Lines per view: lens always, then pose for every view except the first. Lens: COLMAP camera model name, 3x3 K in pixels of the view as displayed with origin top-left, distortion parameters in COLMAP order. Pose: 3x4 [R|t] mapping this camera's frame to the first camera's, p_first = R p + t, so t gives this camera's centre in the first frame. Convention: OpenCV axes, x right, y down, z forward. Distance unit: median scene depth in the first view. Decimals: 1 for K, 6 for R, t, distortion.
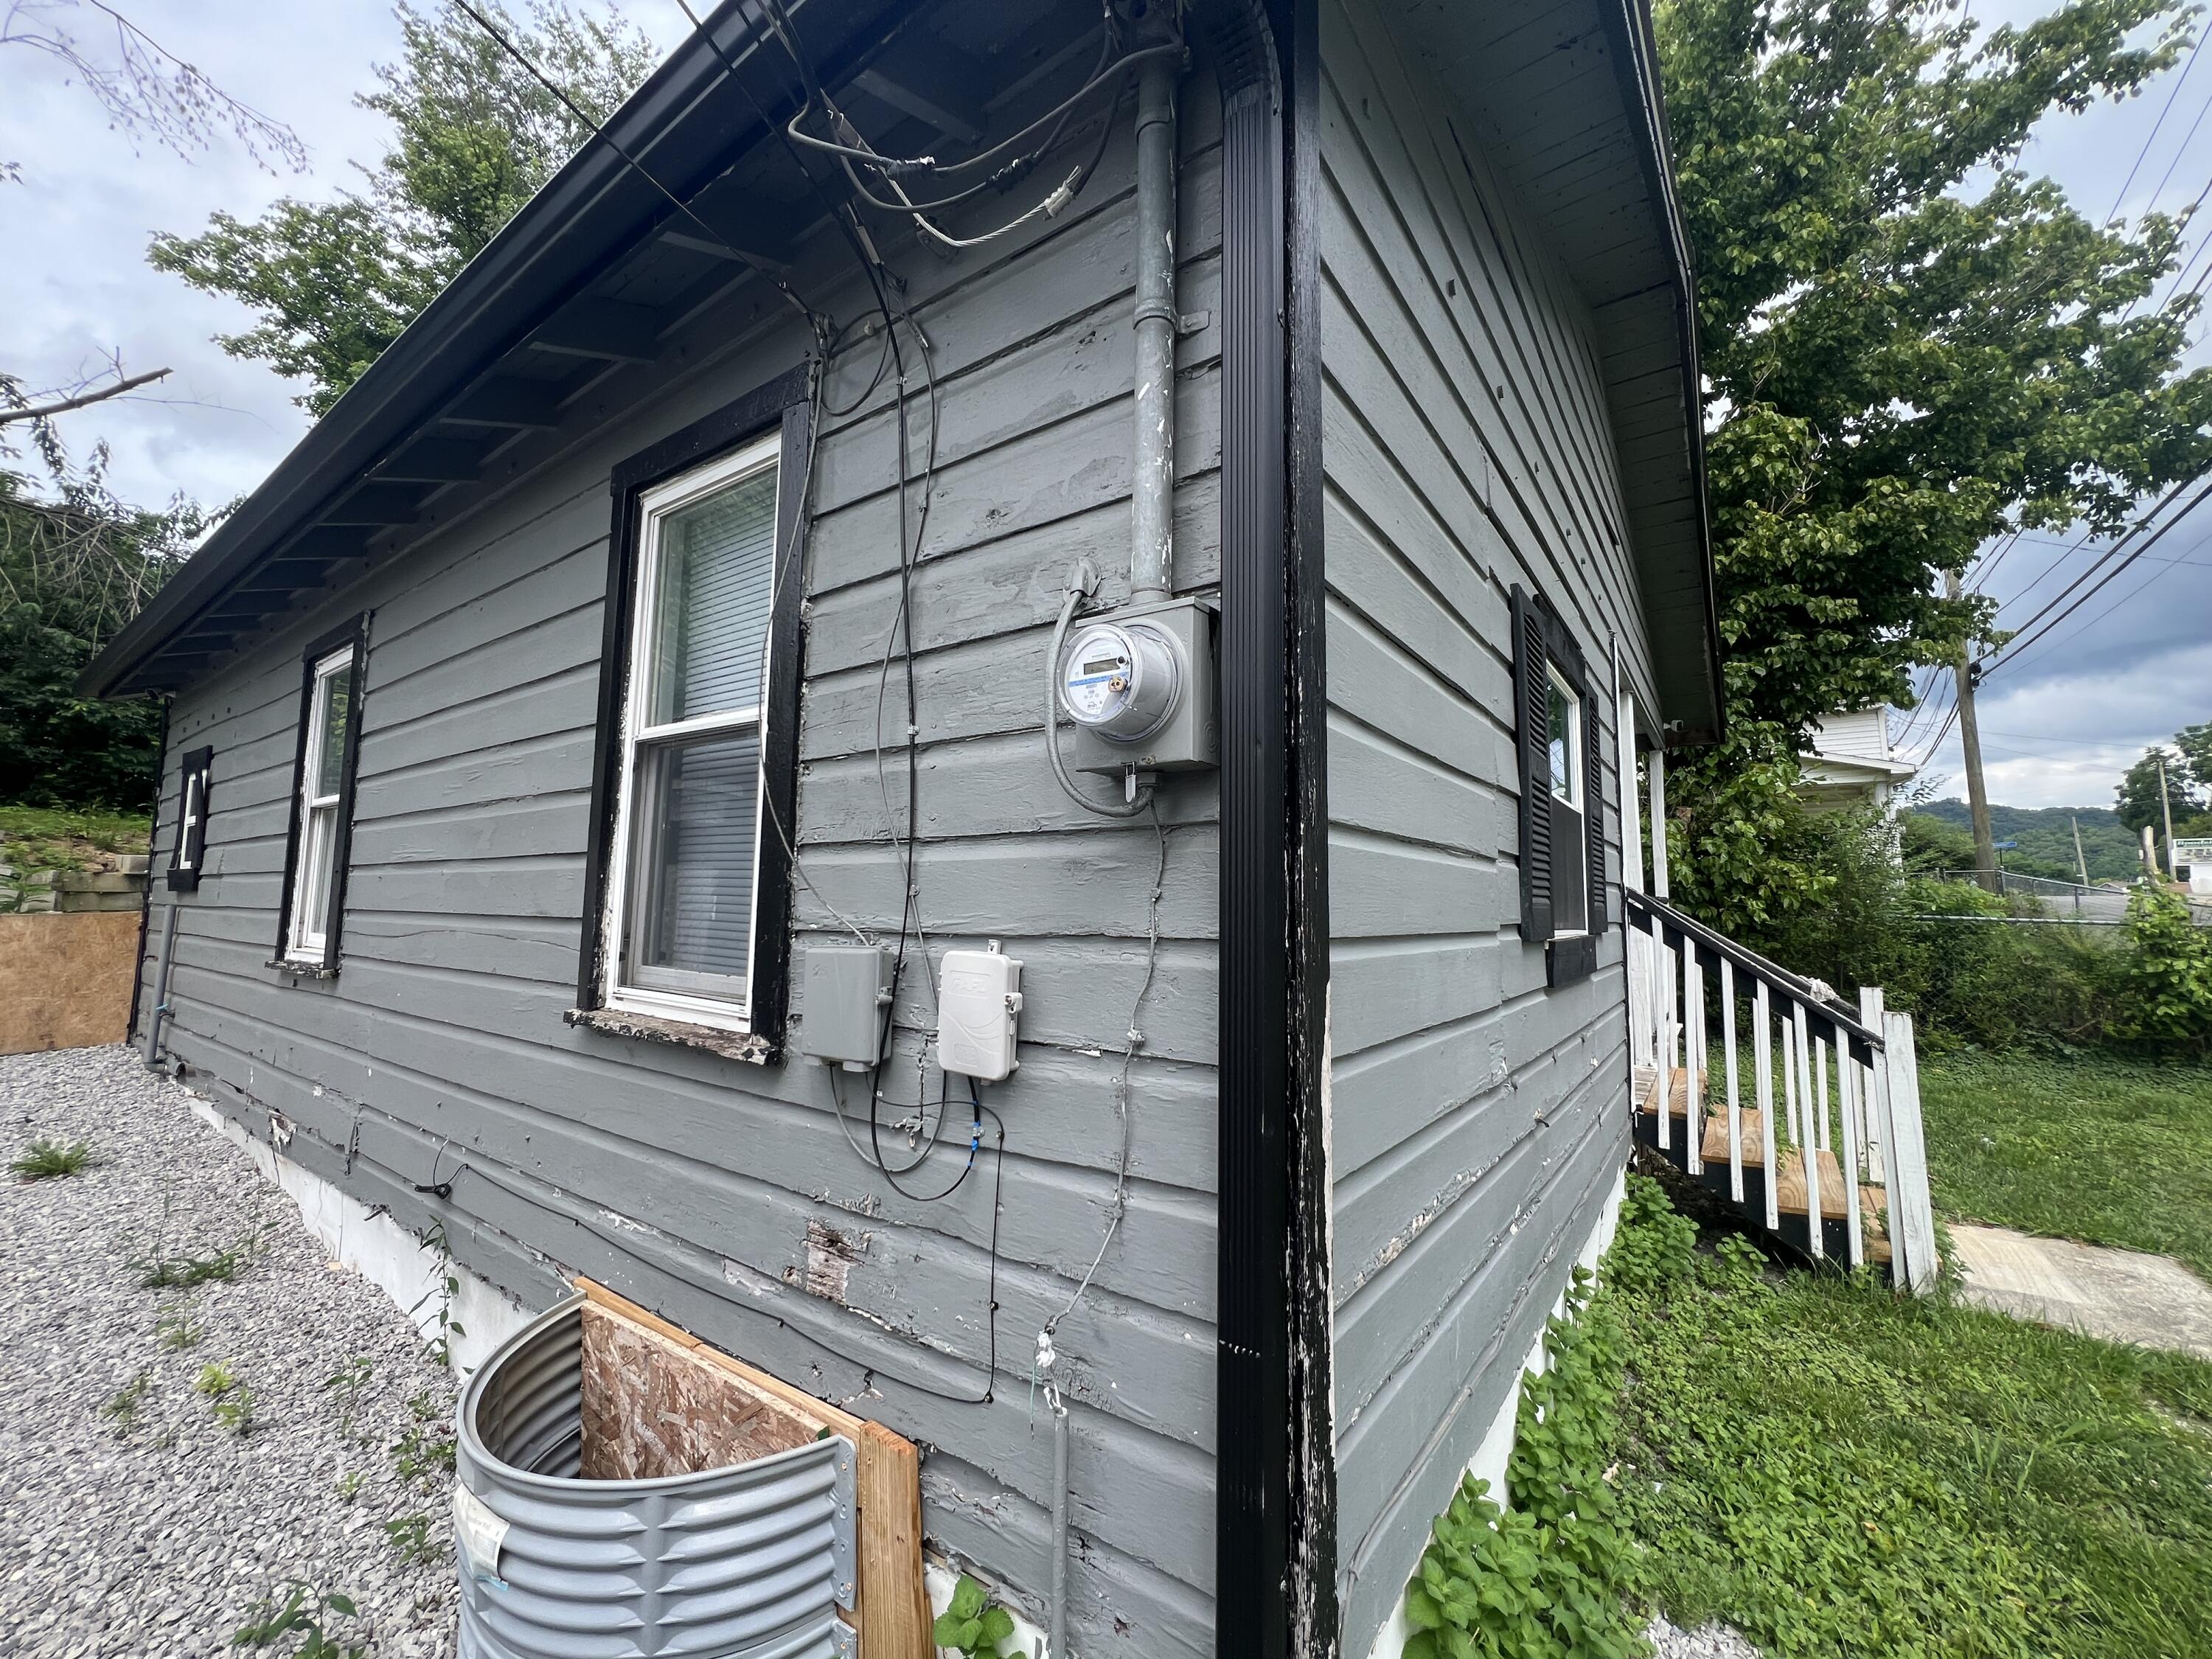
lens RADIAL K [[884.9, 0, 1101.8], [0, 884.9, 838.1], [0, 0, 1]] dist [-0.000715, 0.000800]
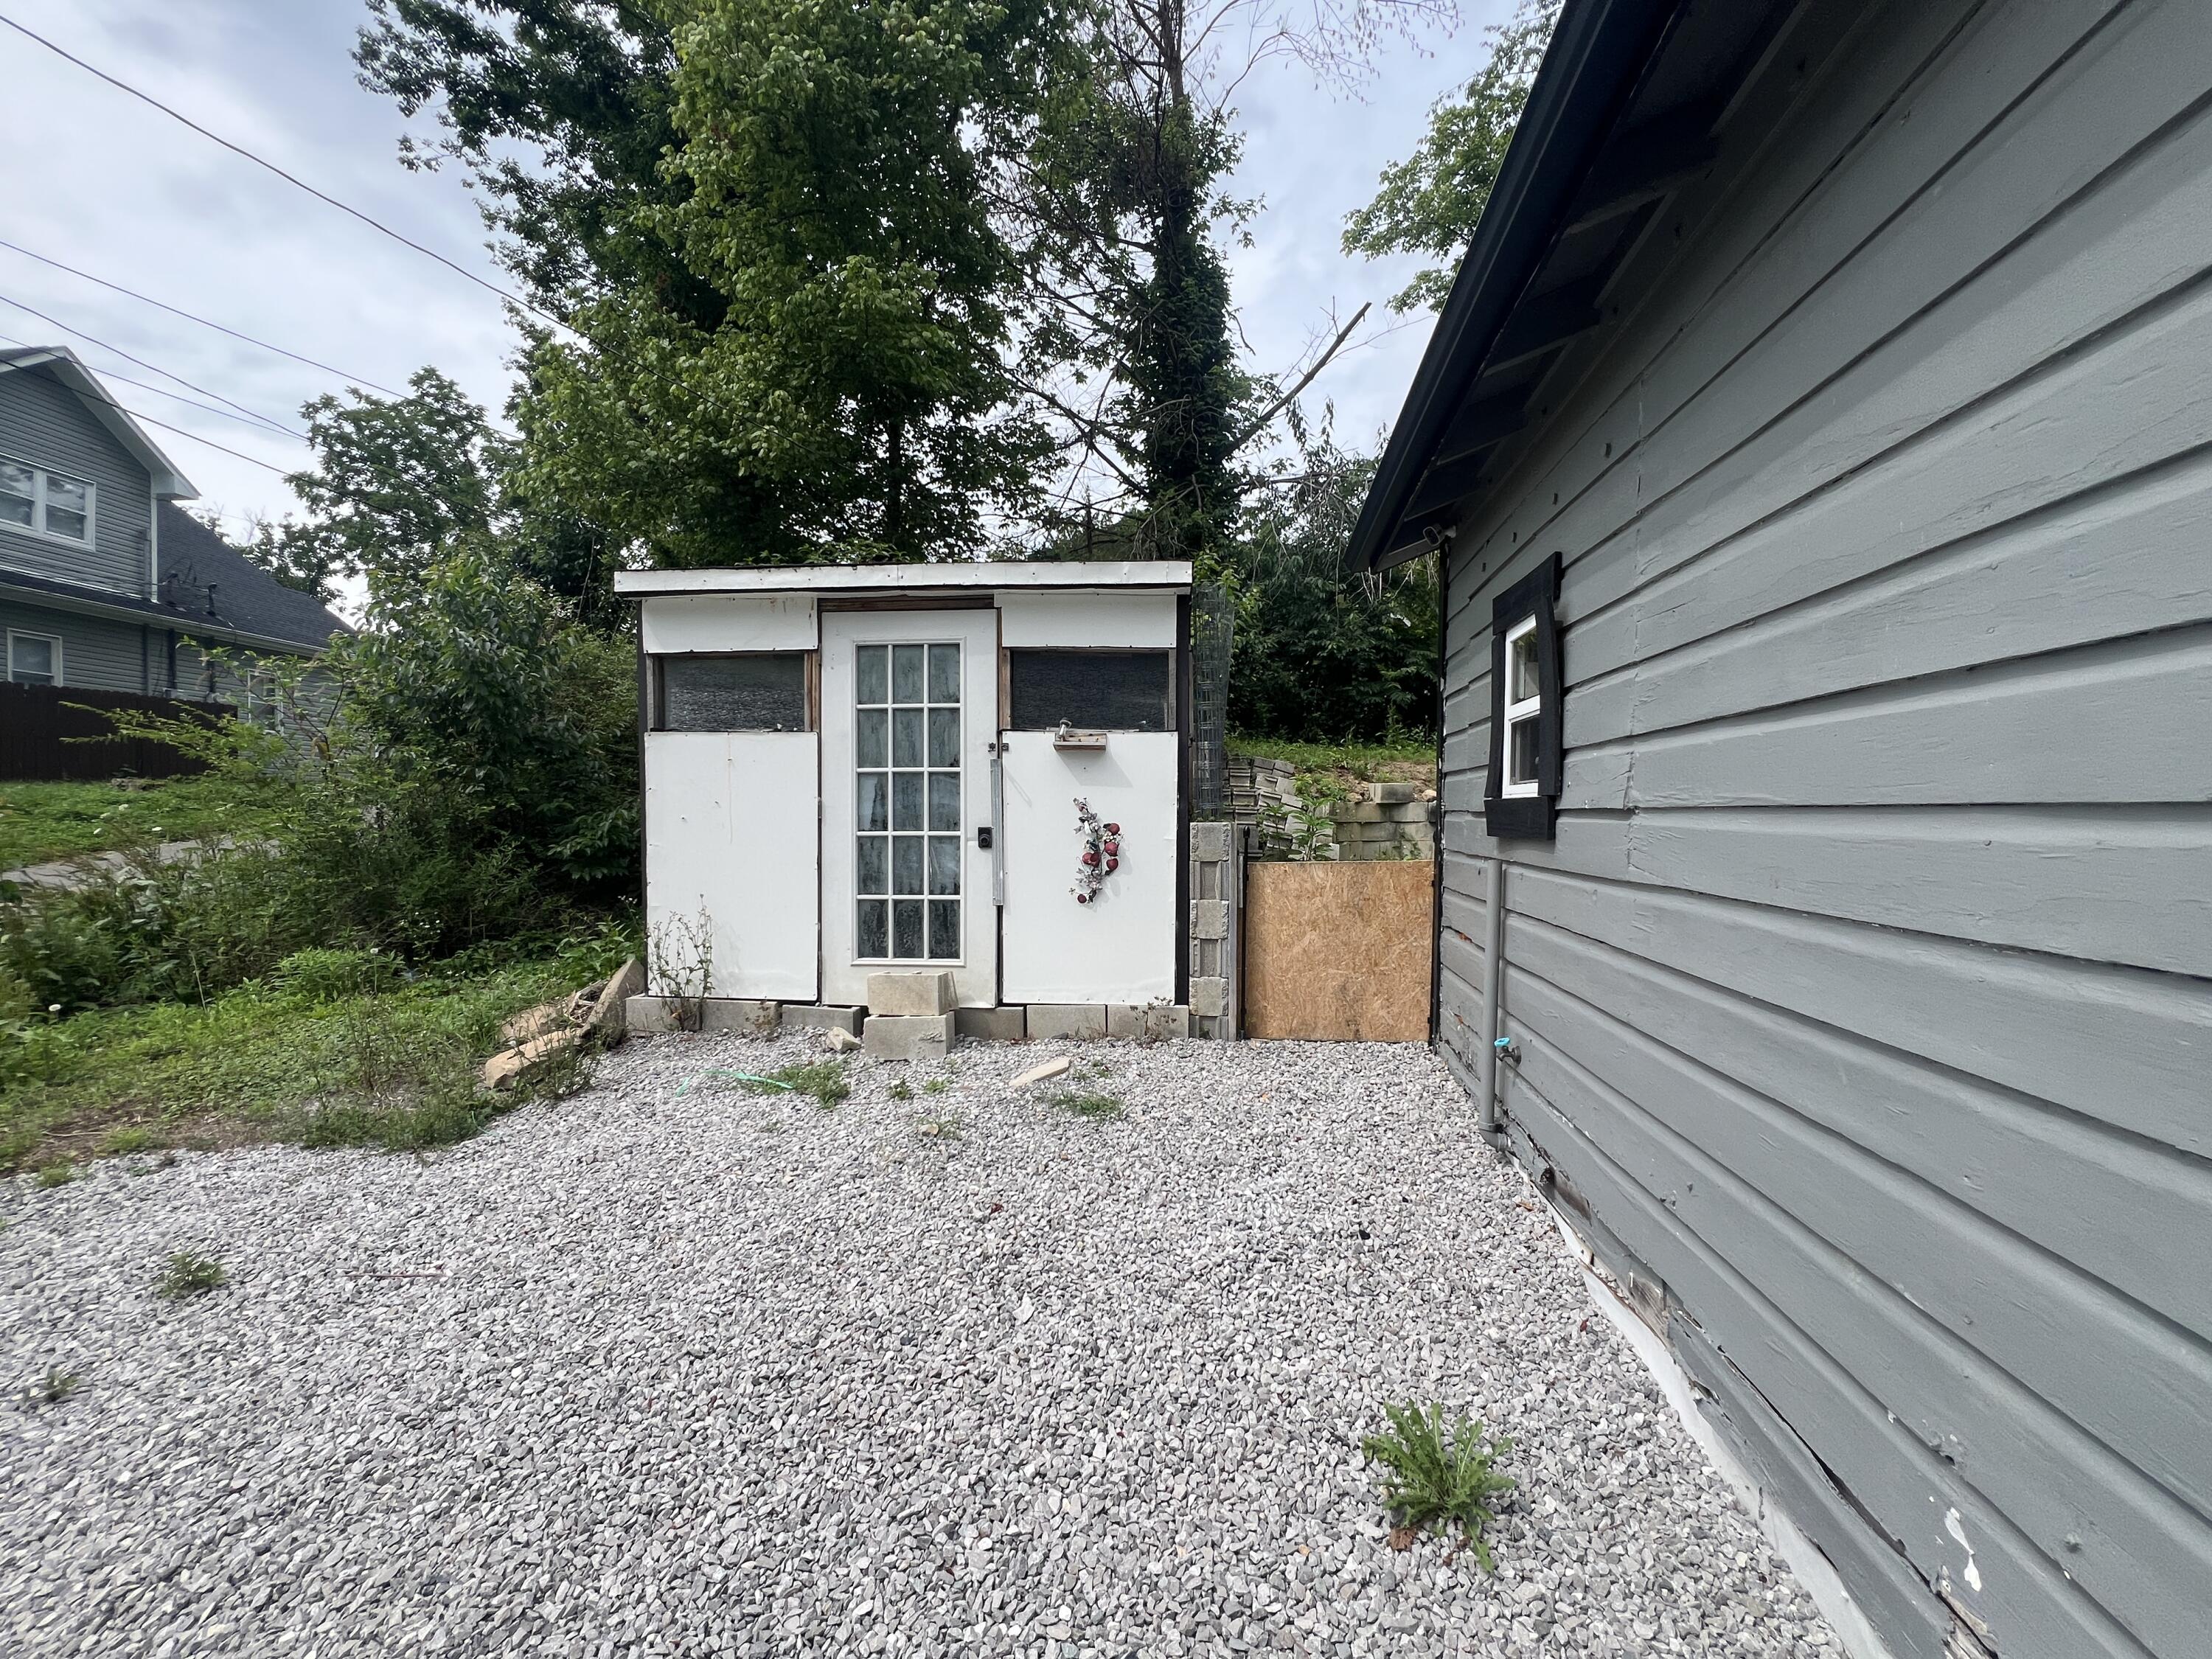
lens RADIAL K [[884.9, 0, 1100.1], [0, 884.9, 823.0], [0, 0, 1]] dist [-0.000715, 0.000800]
pose [[0.450408, -0.000308, -0.892823, -0.420522], [0.069407, 0.996986, 0.034670, 0.008400], [0.890121, -0.077584, 0.449072, 0.330139]]
